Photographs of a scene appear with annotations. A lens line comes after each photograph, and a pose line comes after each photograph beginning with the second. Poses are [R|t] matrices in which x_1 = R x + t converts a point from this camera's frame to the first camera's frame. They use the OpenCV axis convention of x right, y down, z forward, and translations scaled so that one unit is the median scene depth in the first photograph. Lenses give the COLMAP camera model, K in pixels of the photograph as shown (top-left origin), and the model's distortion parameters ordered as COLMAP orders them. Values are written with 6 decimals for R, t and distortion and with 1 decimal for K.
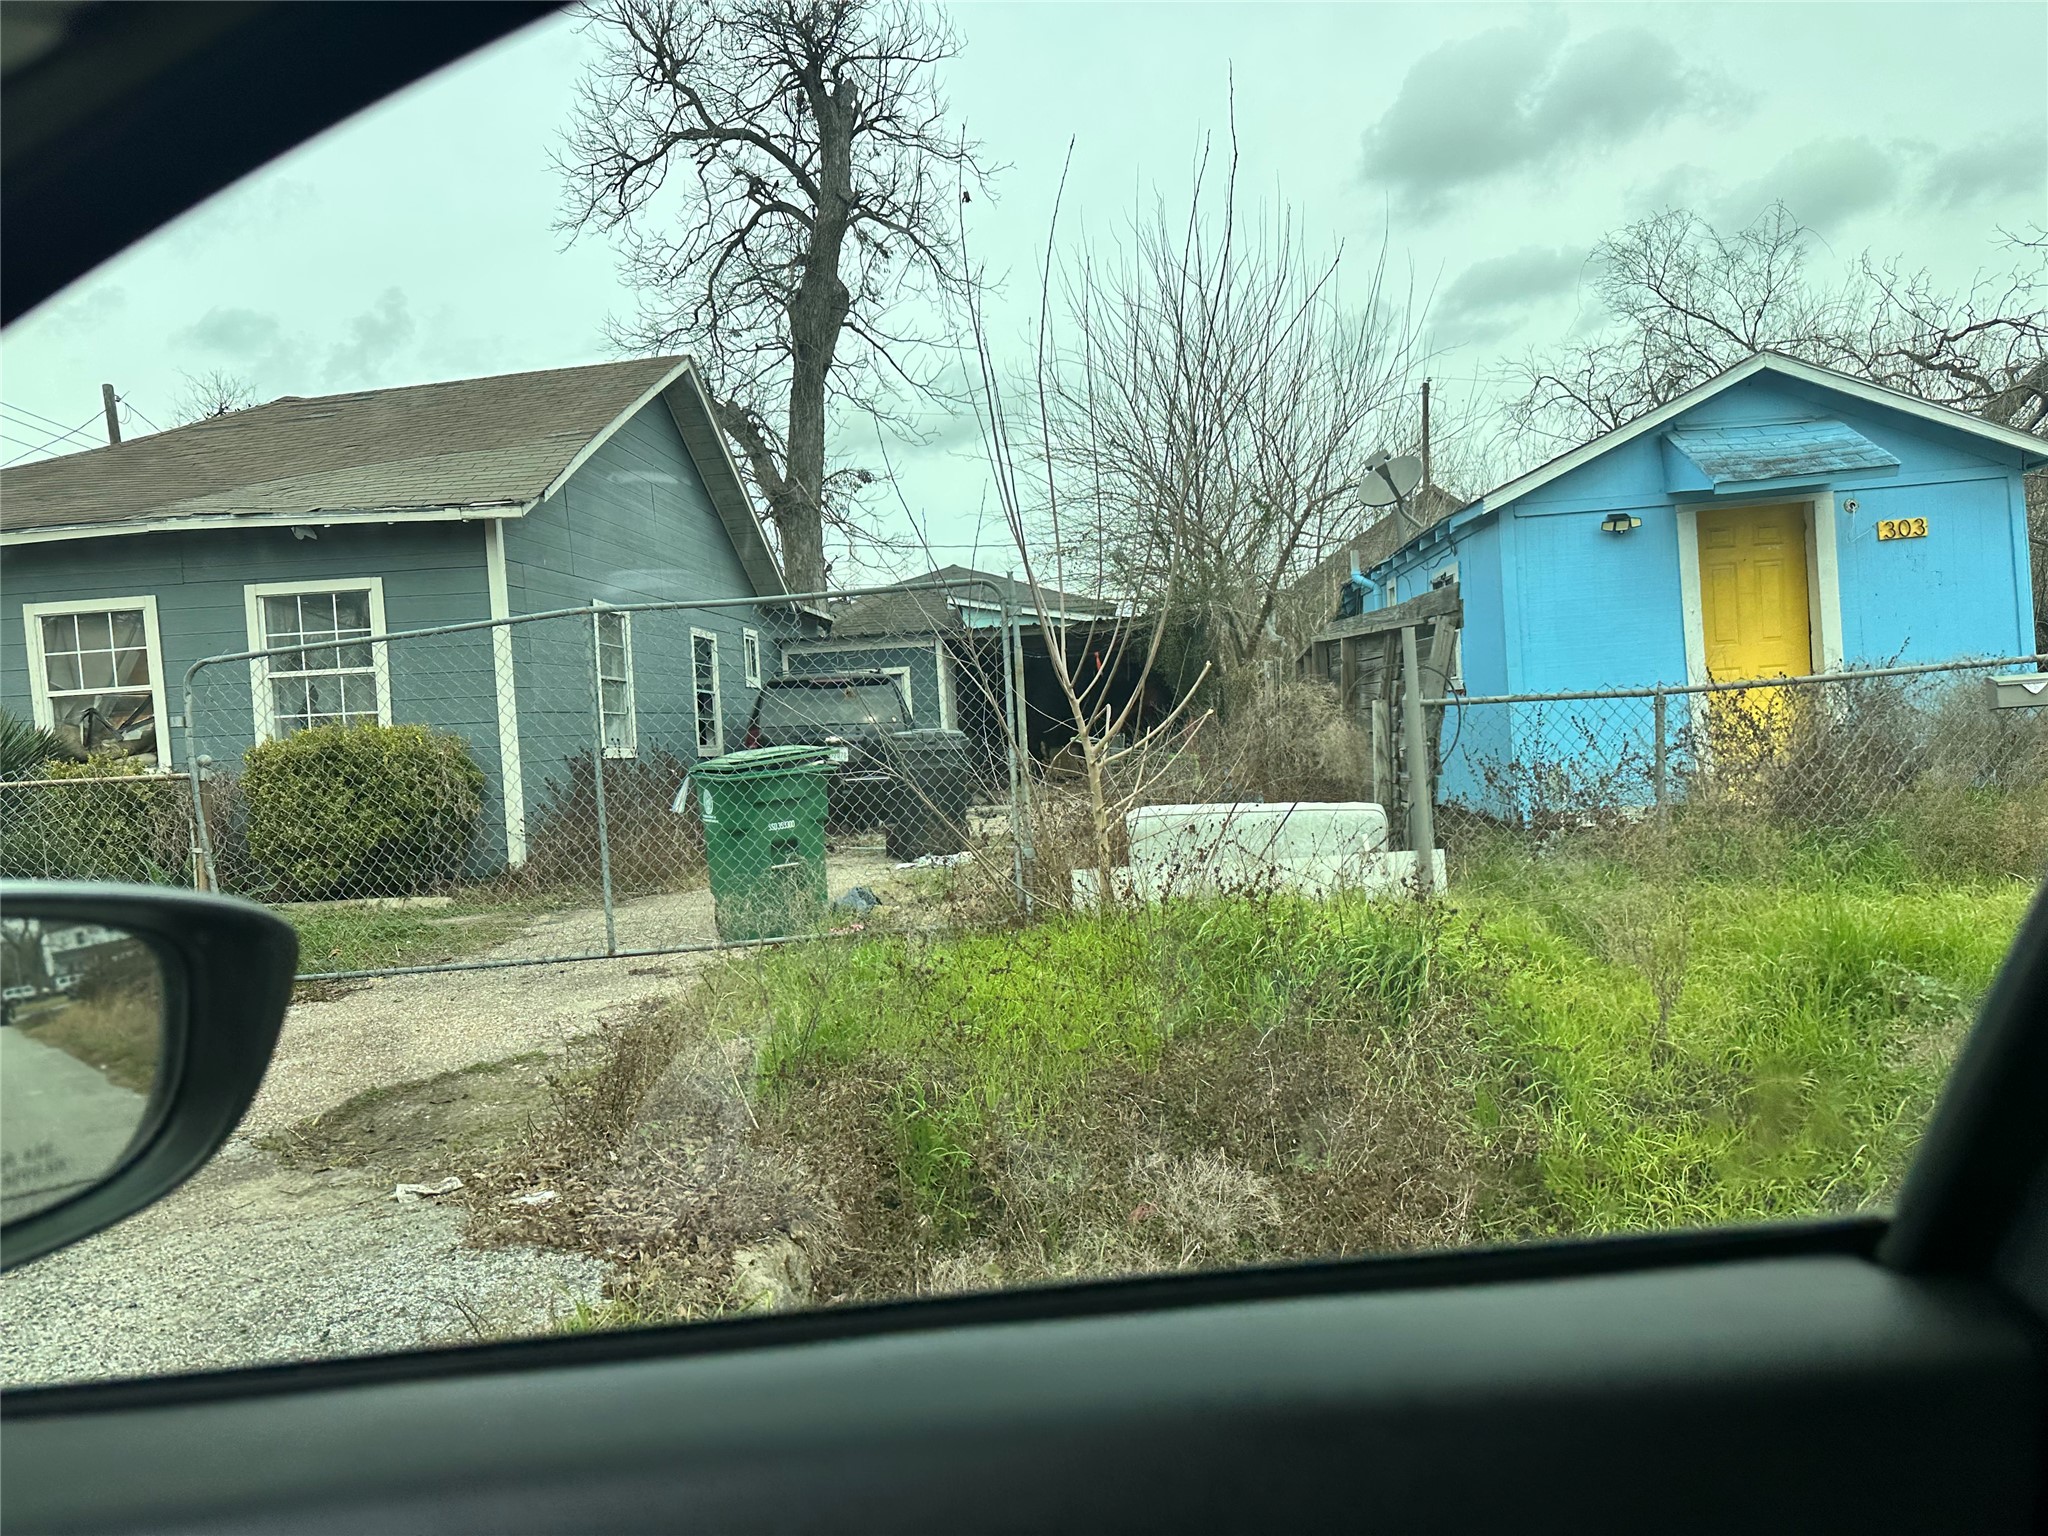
lens RADIAL K [[1448.5, 0, 1024.0], [0, 1448.5, 768.0], [0, 0, 1]] dist [0.034494, 0.001236]
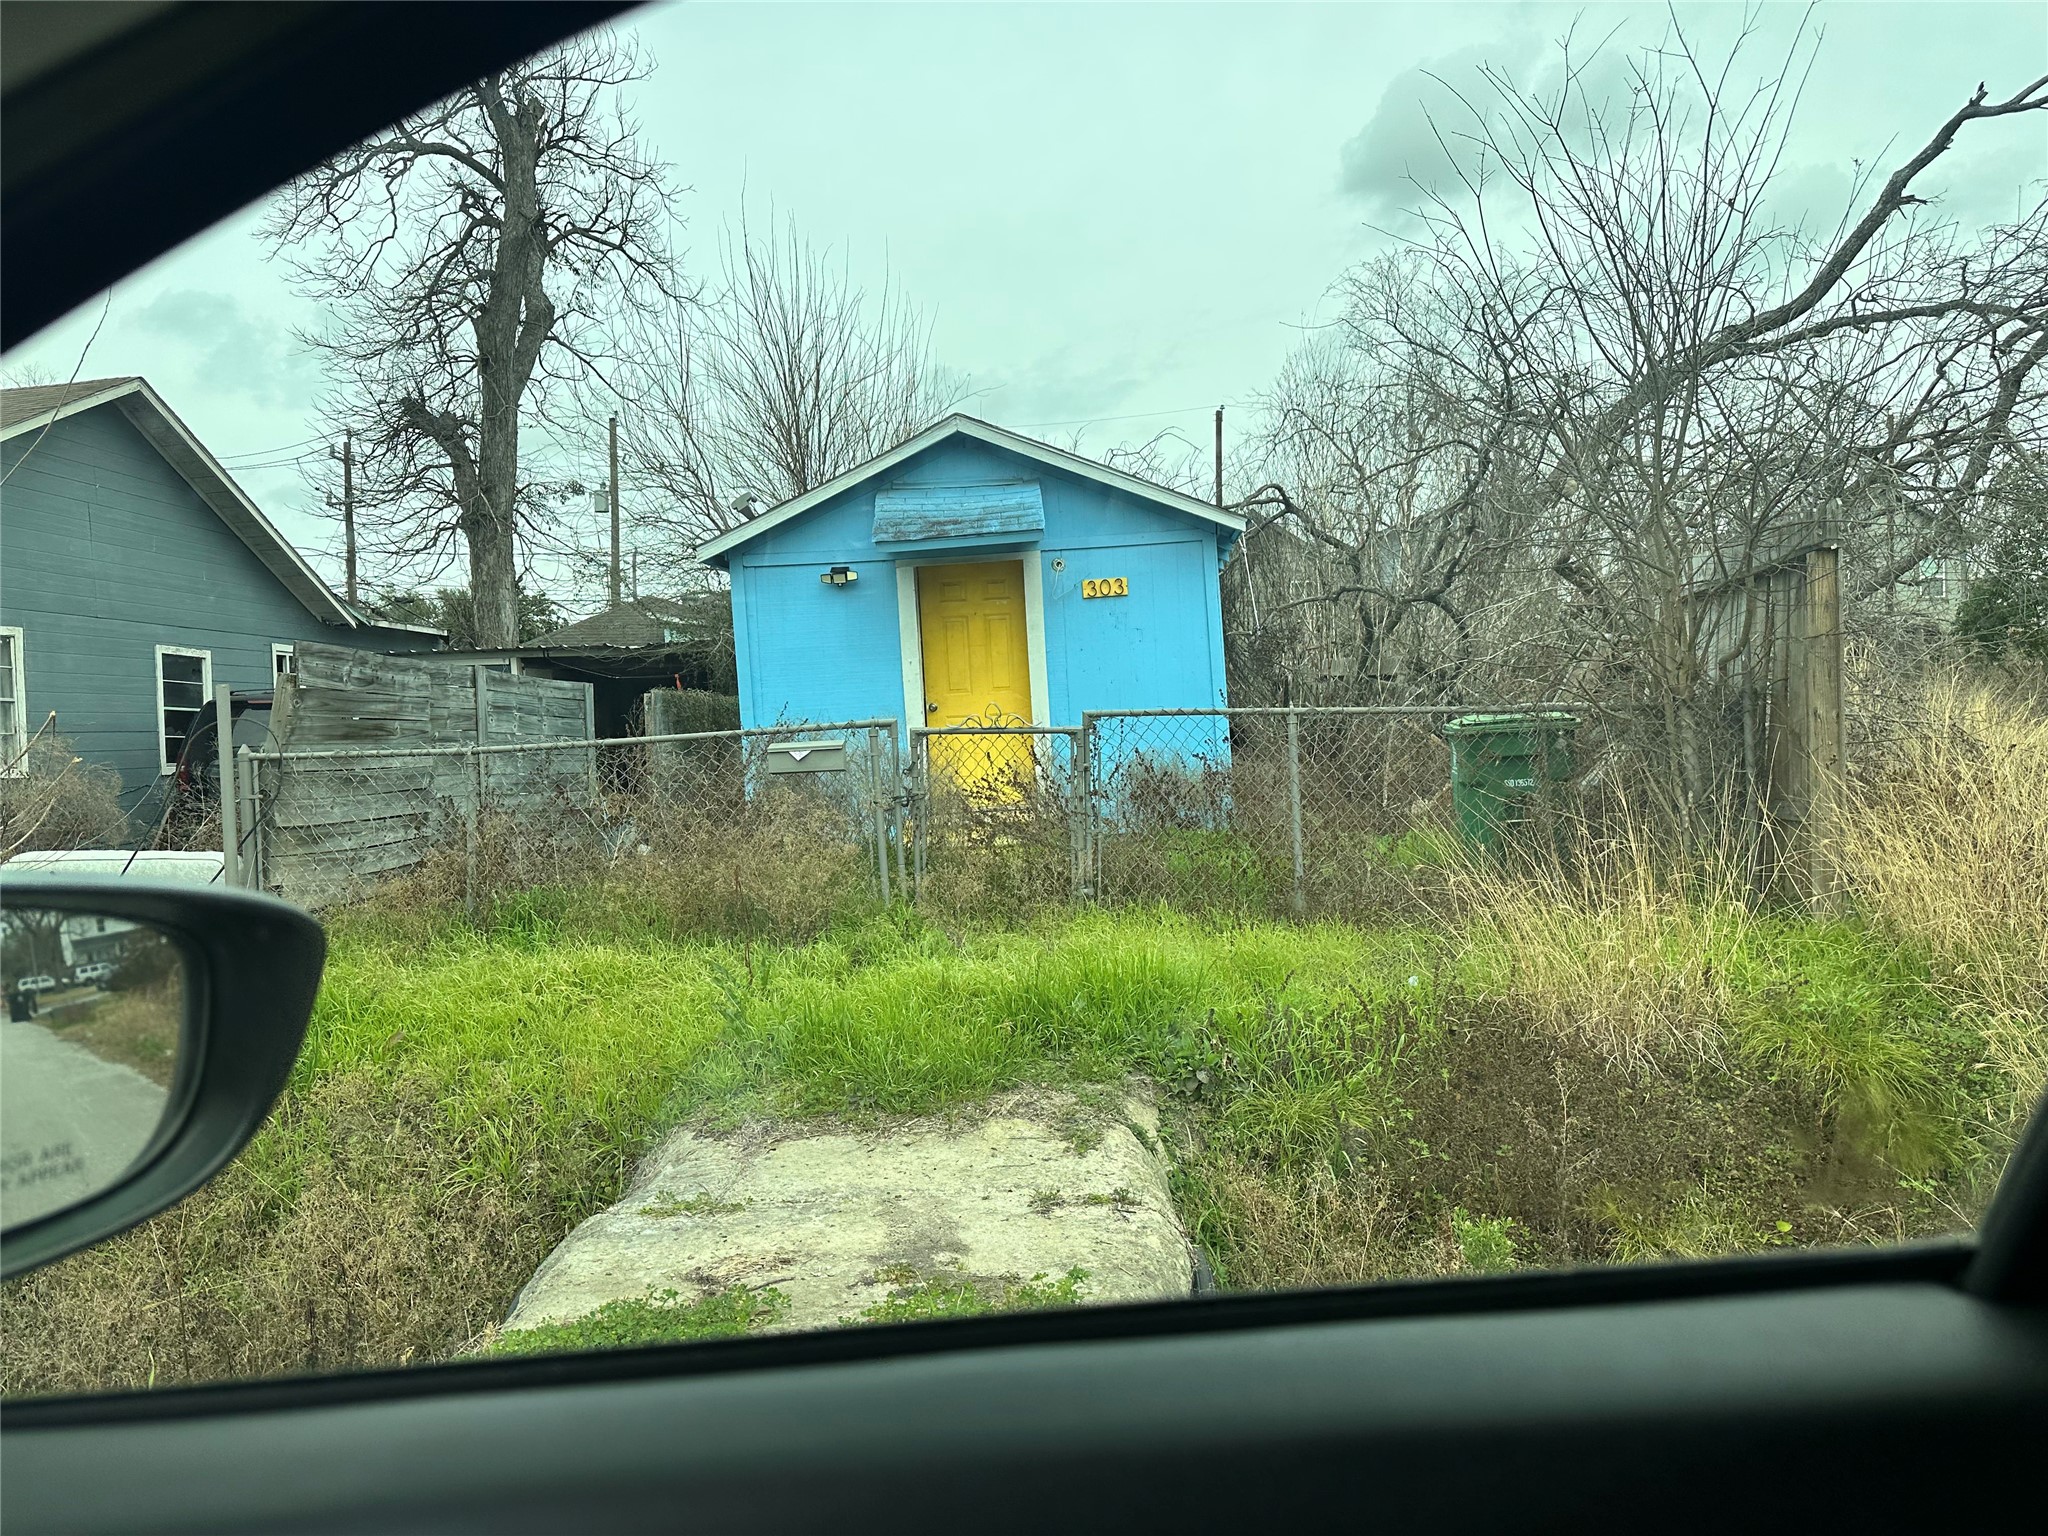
lens RADIAL K [[1468.8, 0, 1061.2], [0, 1468.8, 758.3], [0, 0, 1]] dist [0.032953, -0.001290]
pose [[0.999777, 0.019873, 0.007206, 0.243454], [-0.019793, 0.999744, -0.010997, -0.012580], [-0.007423, 0.010852, 0.999914, -0.021146]]
